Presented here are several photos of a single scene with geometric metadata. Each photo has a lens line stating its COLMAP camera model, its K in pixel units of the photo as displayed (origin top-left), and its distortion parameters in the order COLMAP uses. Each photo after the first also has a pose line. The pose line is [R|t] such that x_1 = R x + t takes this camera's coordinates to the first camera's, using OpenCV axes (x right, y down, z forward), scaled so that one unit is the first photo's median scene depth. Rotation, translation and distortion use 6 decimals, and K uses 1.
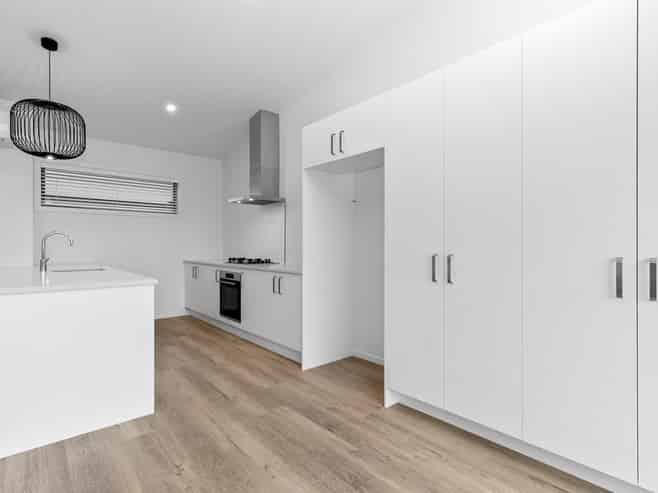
lens RADIAL K [[345.9, 0, 333.7], [0, 345.9, 245.3], [0, 0, 1]] dist [-0.002256, -0.000704]
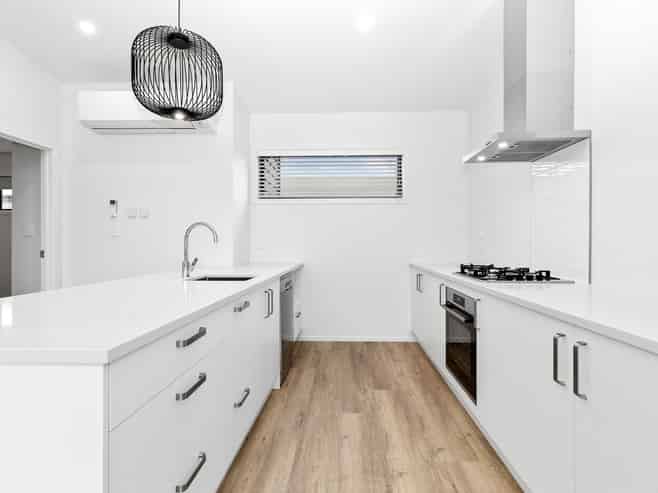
lens RADIAL K [[345.9, 0, 333.7], [0, 345.9, 245.3], [0, 0, 1]] dist [-0.002256, -0.000704]
pose [[0.727293, 0.004773, -0.686311, -0.083453], [0.000510, 0.999972, 0.007495, 0.002371], [0.686327, -0.005801, 0.727270, 0.505205]]
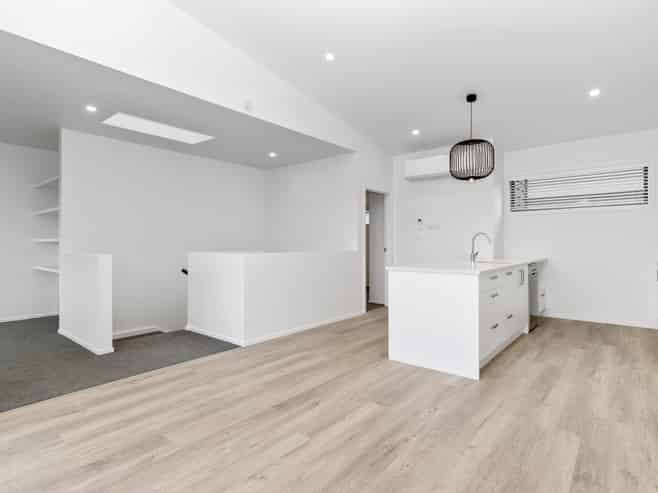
lens RADIAL K [[345.9, 0, 333.7], [0, 345.9, 245.3], [0, 0, 1]] dist [-0.002256, -0.000704]
pose [[0.154316, 0.005641, -0.988005, 0.335177], [0.006374, 0.999957, 0.006704, -0.002332], [0.988001, -0.007332, 0.154274, 0.169028]]
